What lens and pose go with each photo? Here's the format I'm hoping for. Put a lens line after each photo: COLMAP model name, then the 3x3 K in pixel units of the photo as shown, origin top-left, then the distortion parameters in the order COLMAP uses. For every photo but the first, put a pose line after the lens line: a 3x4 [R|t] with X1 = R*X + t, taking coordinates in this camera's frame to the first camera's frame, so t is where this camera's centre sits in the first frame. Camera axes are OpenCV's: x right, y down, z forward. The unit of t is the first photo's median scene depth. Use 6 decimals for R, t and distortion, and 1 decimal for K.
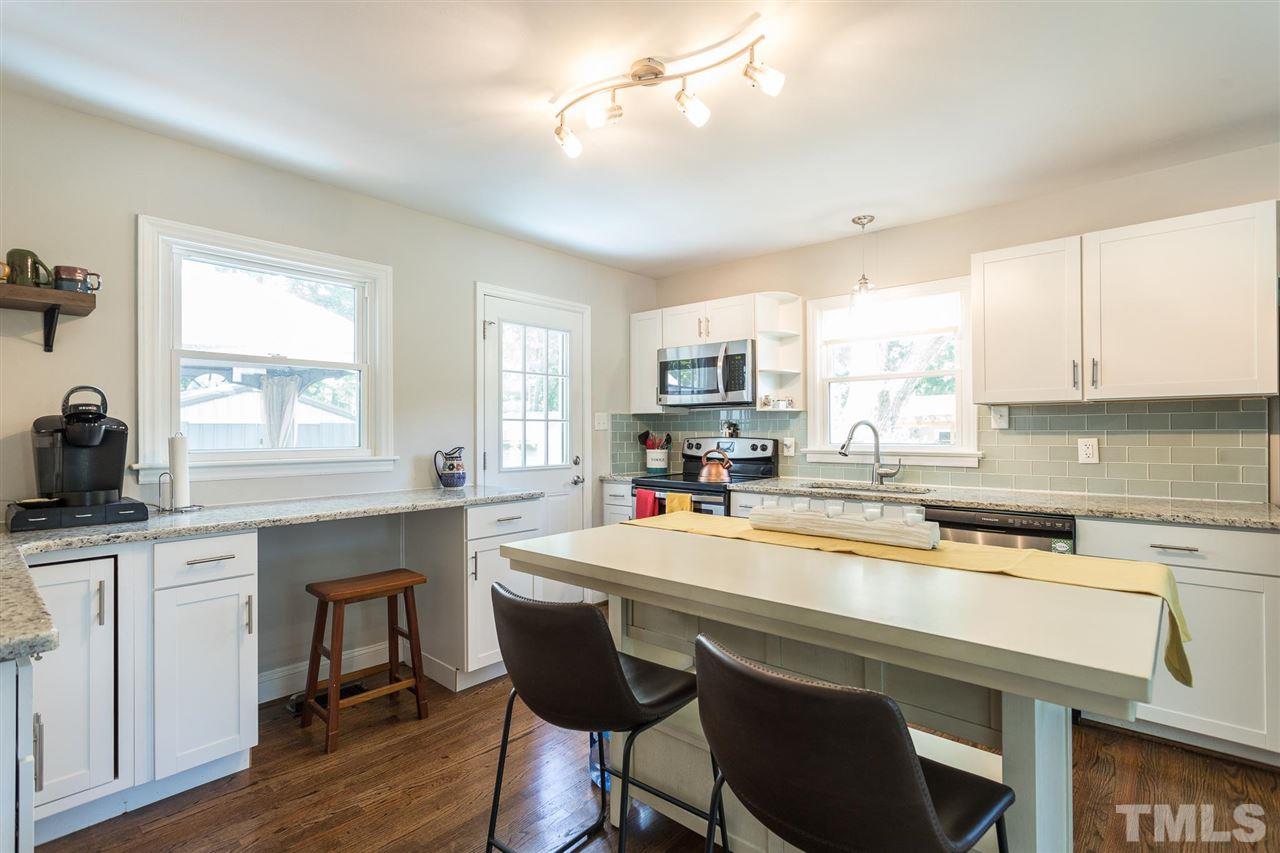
lens RADIAL K [[616.3, 0, 638.5], [0, 616.3, 428.6], [0, 0, 1]] dist [-0.000170, 0.003042]
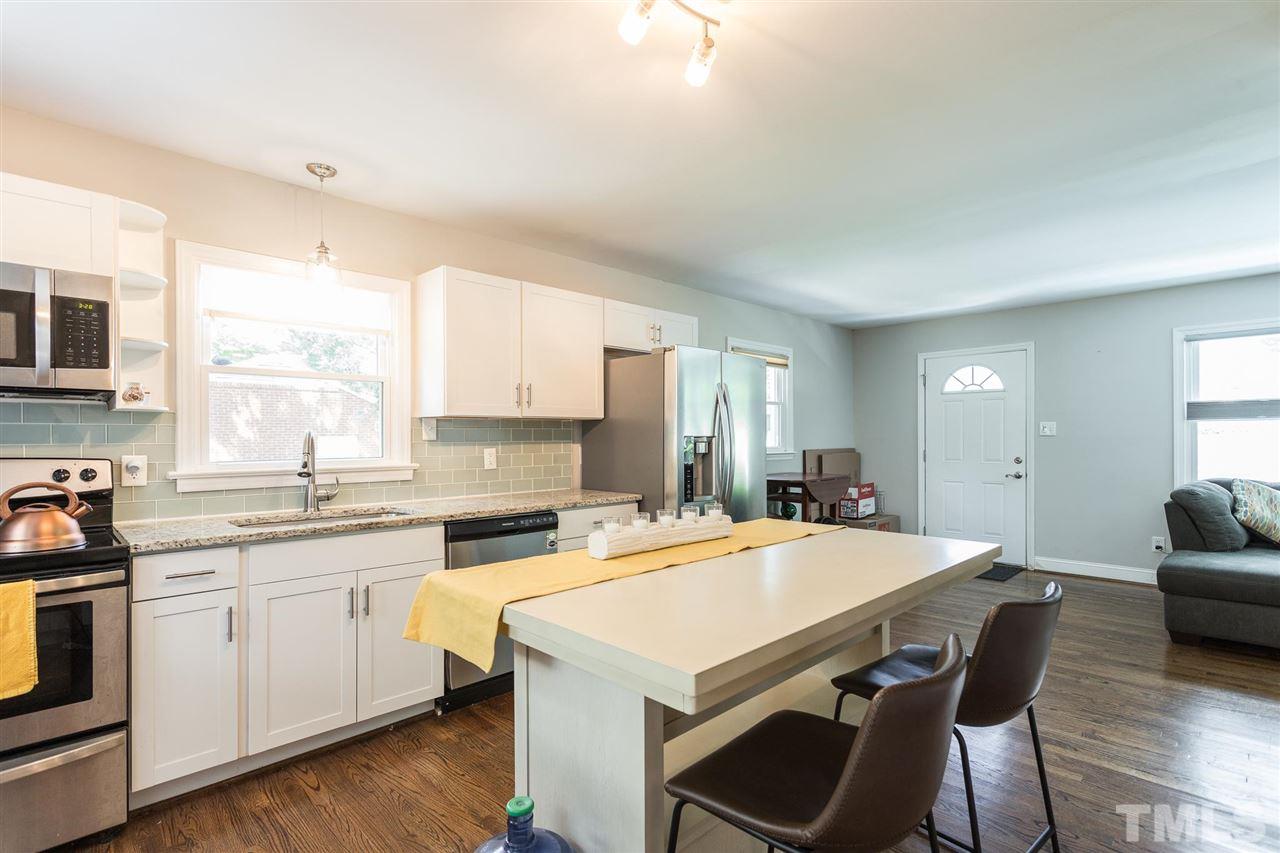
lens RADIAL K [[616.3, 0, 649.1], [0, 616.3, 440.9], [0, 0, 1]] dist [-0.000170, 0.003042]
pose [[0.047843, 0.000857, 0.998854, -0.382106], [0.002400, 0.999997, -0.000973, 0.002724], [-0.998852, 0.002444, 0.047841, 0.542516]]
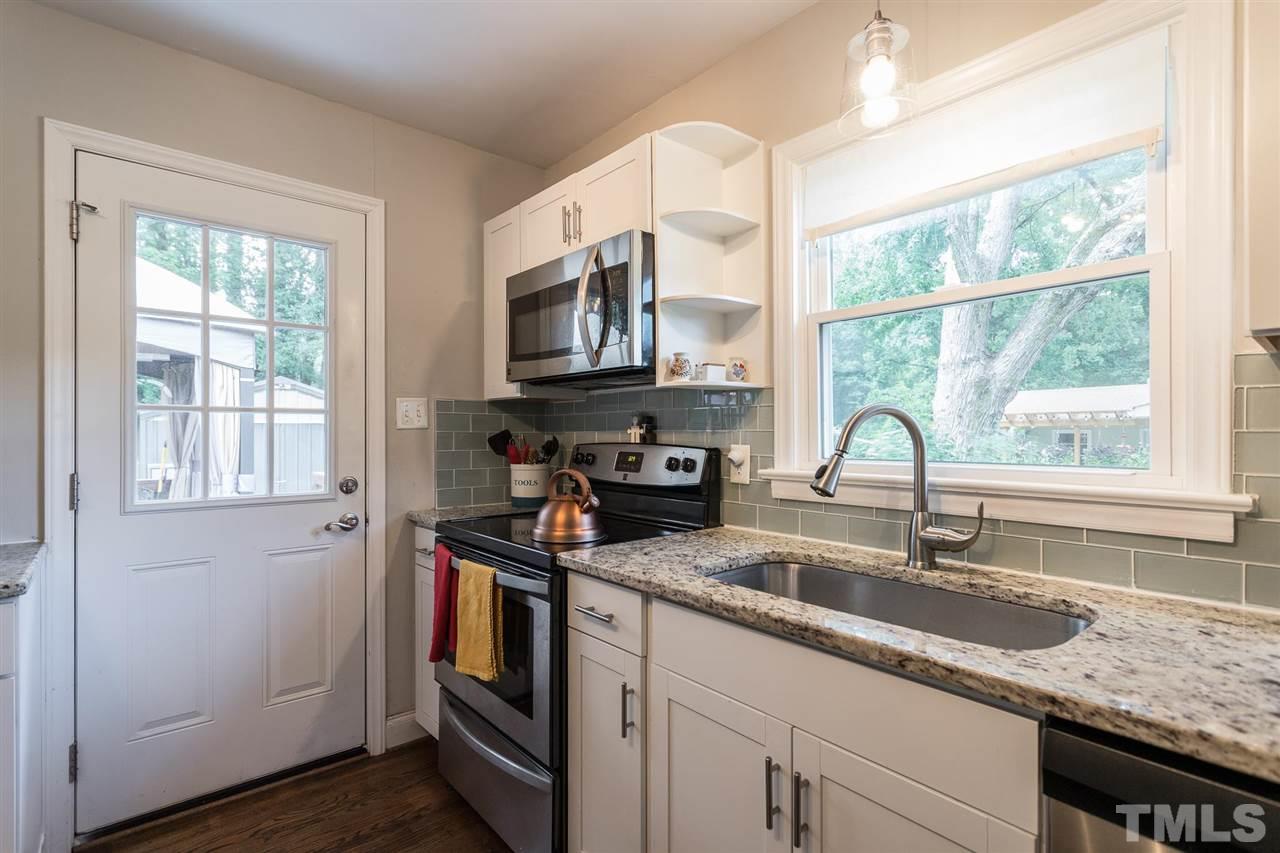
lens RADIAL K [[616.3, 0, 645.3], [0, 616.3, 432.9], [0, 0, 1]] dist [-0.000170, 0.003042]
pose [[0.991170, 0.001669, -0.132588, 0.270320], [-0.001114, 0.999990, 0.004263, 0.004057], [0.132594, -0.004078, 0.991162, 0.598469]]
